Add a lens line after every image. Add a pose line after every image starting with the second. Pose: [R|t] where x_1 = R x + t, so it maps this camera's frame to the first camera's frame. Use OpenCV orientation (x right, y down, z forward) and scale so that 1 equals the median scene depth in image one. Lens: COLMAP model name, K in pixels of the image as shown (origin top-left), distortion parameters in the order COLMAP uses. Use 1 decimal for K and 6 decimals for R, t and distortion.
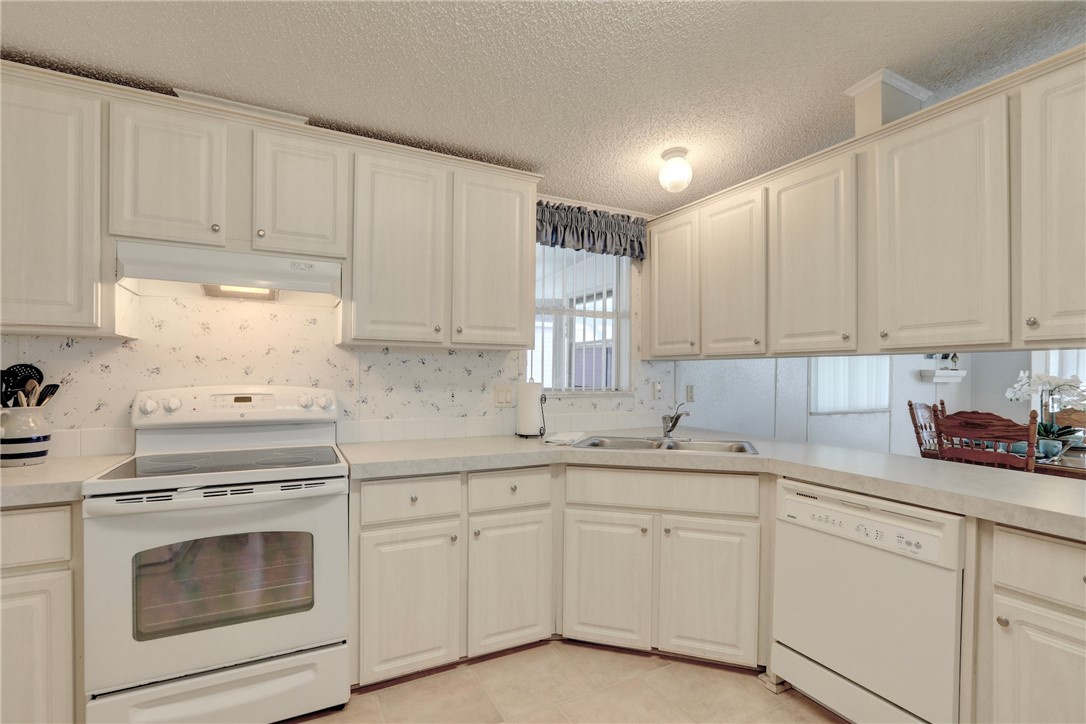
lens RADIAL K [[515.3, 0, 537.1], [0, 515.3, 380.3], [0, 0, 1]] dist [-0.006305, 0.002496]
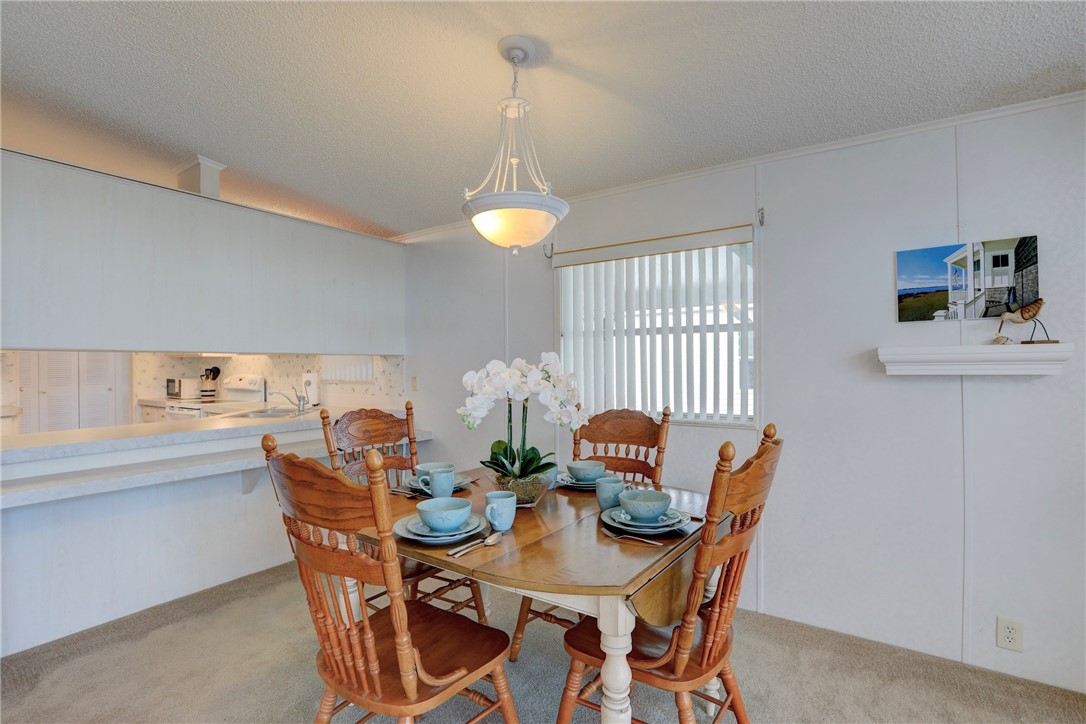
lens RADIAL K [[511.4, 0, 546.4], [0, 511.4, 362.1], [0, 0, 1]] dist [-0.010622, 0.002597]
pose [[0.477025, -0.015040, -0.878761, 2.317437], [0.004049, 0.999881, -0.014915, -0.005083], [0.878880, 0.003557, 0.477029, 1.137224]]
